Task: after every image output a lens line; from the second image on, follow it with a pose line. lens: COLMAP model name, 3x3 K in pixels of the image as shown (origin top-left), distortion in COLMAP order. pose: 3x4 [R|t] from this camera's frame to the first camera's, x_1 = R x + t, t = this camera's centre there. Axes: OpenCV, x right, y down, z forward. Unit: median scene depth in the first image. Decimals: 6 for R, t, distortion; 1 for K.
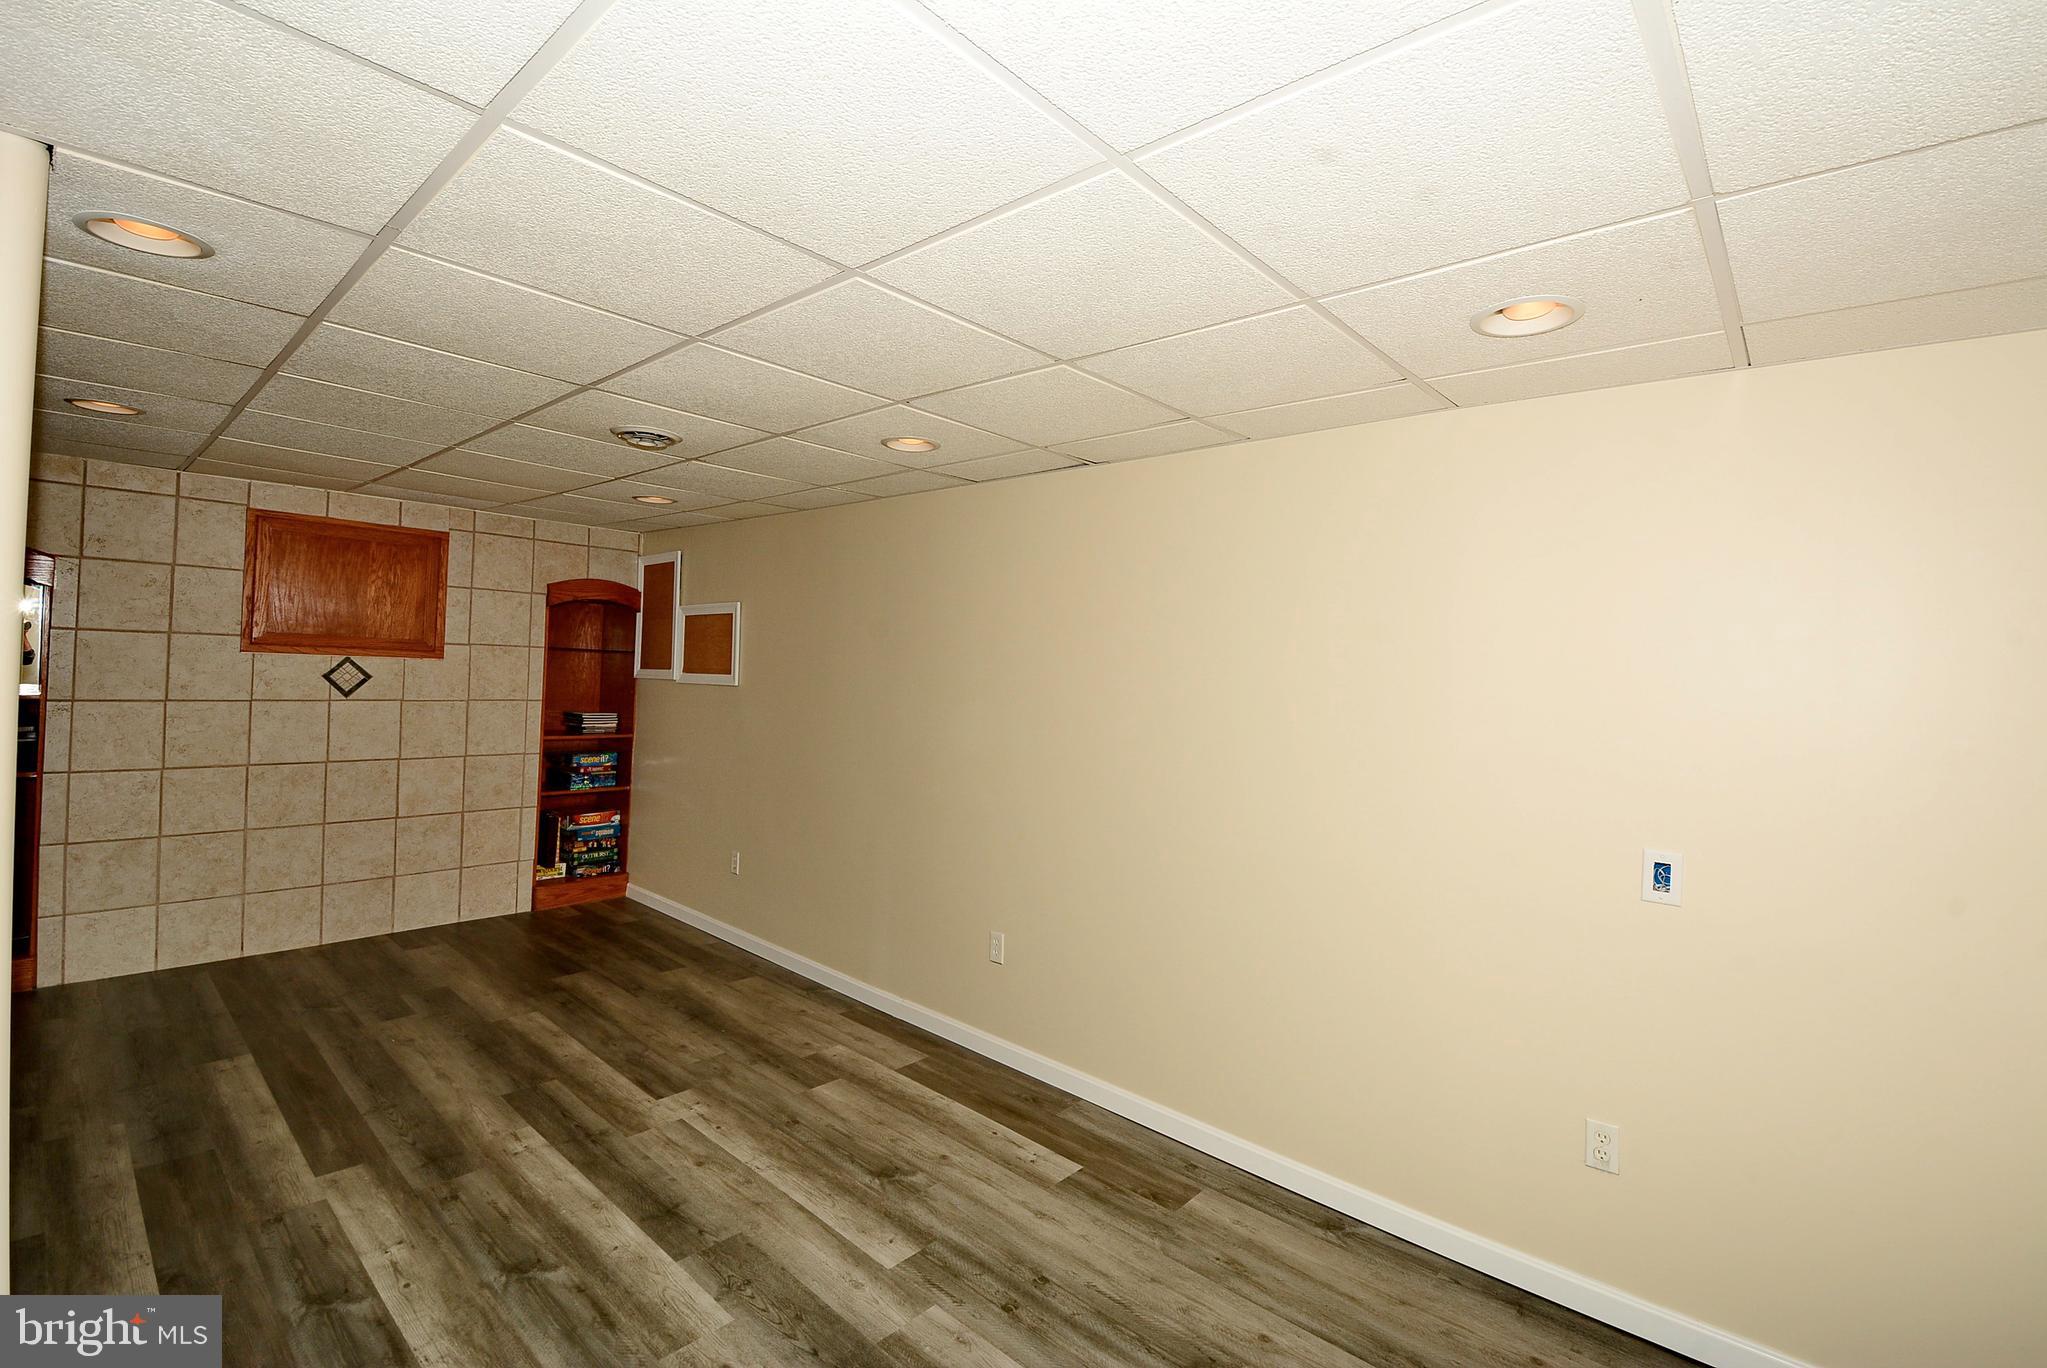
lens RADIAL K [[903.3, 0, 1025.2], [0, 903.3, 670.0], [0, 0, 1]] dist [0.011204, -0.020058]
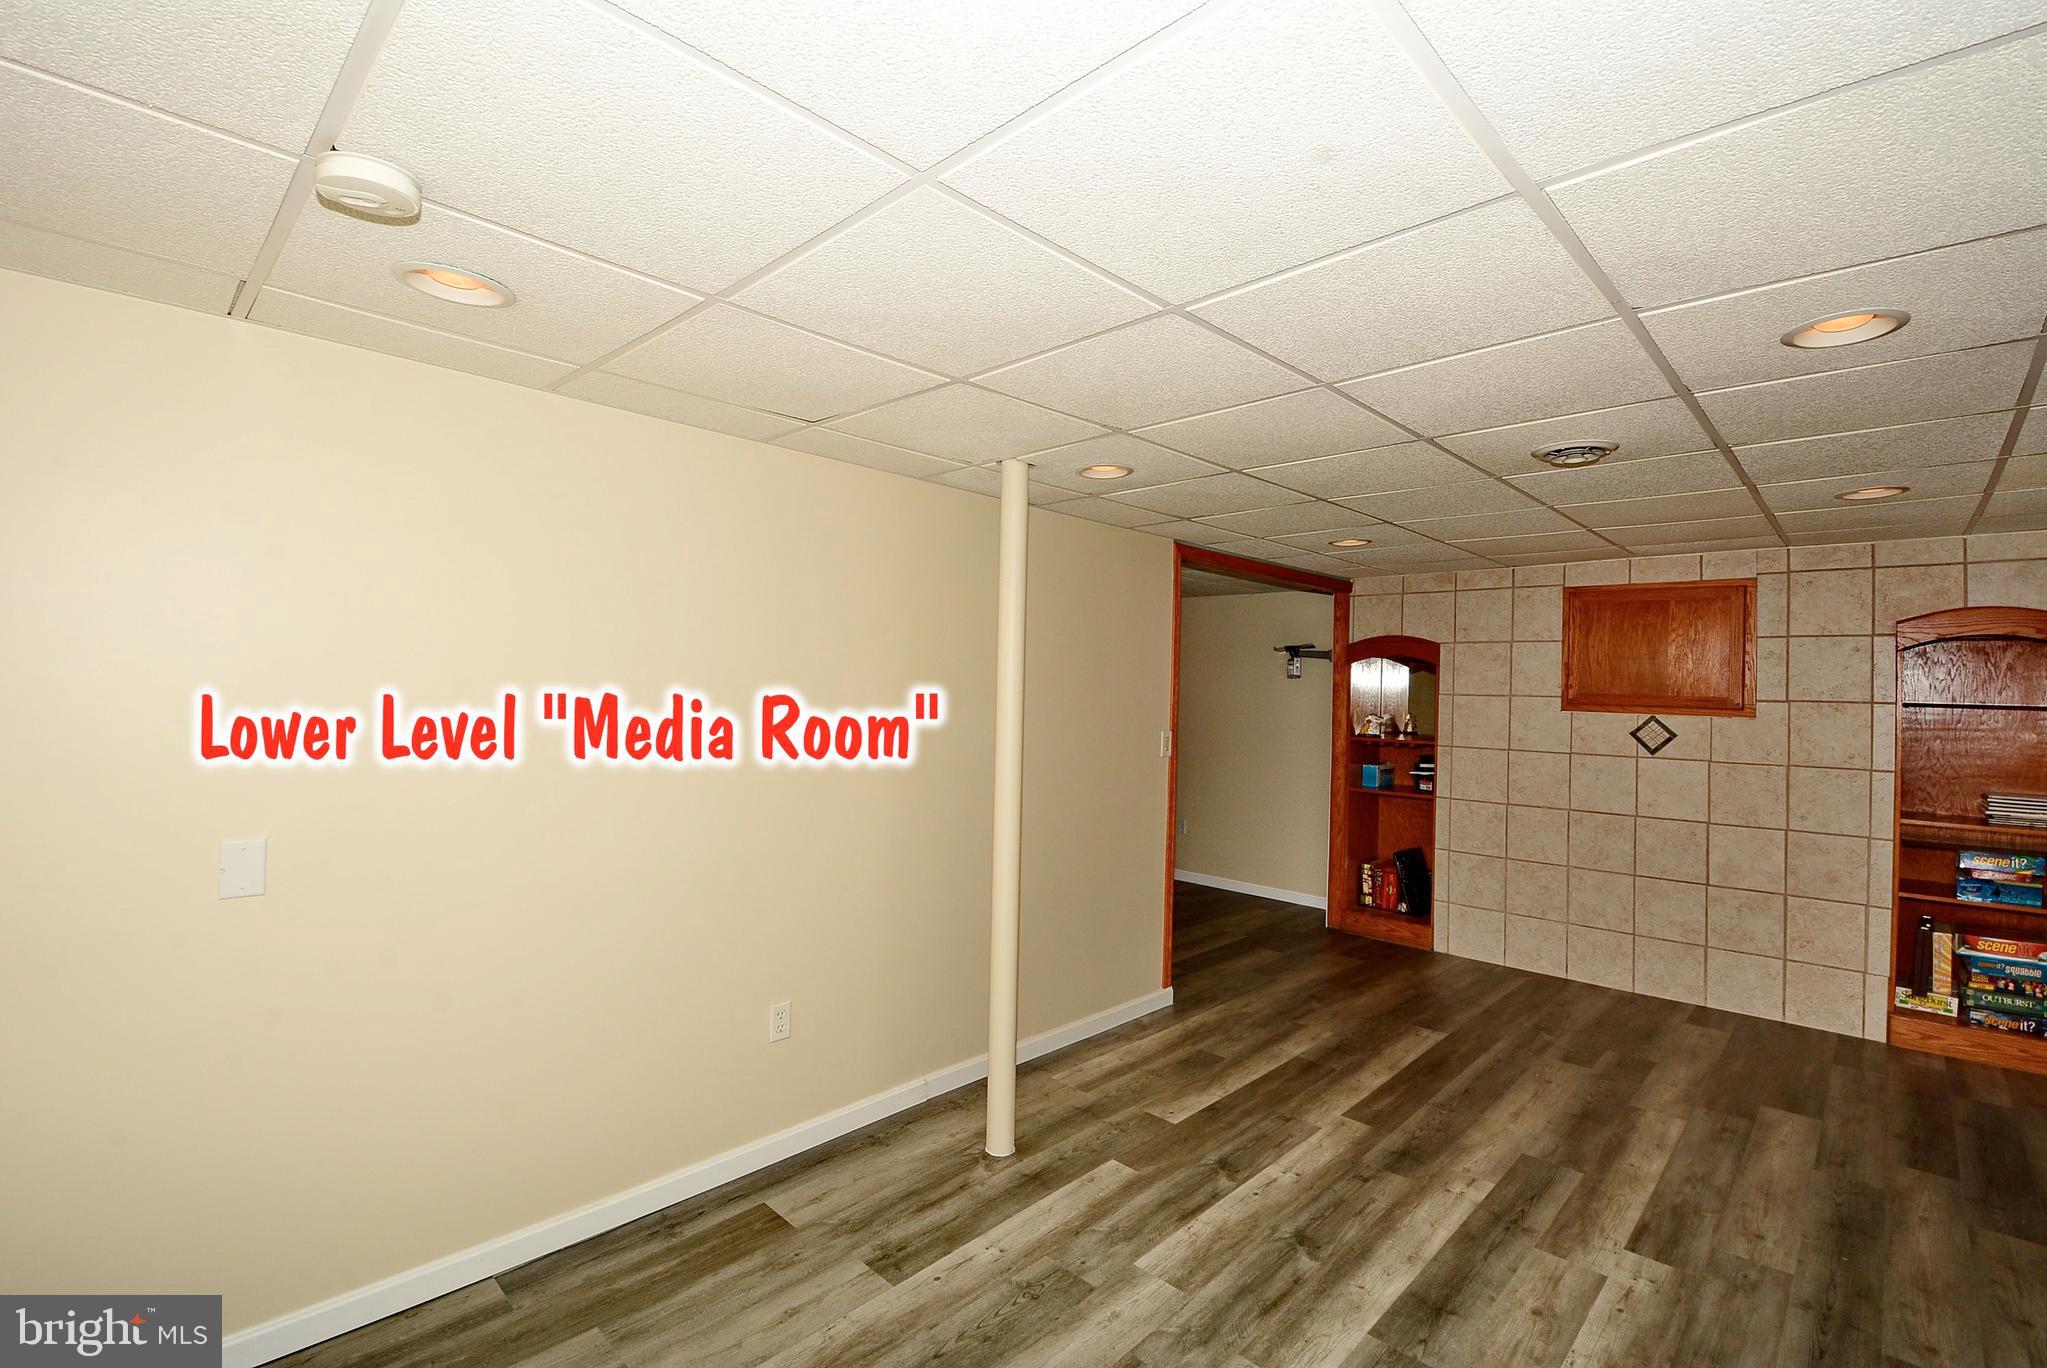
lens RADIAL K [[903.3, 0, 1029.4], [0, 903.3, 669.6], [0, 0, 1]] dist [0.011010, -0.018490]
pose [[-0.028873, -0.059758, -0.997795, 0.327490], [-0.026625, 0.997903, -0.058994, 0.014105], [0.999228, 0.024863, -0.030404, 0.354141]]
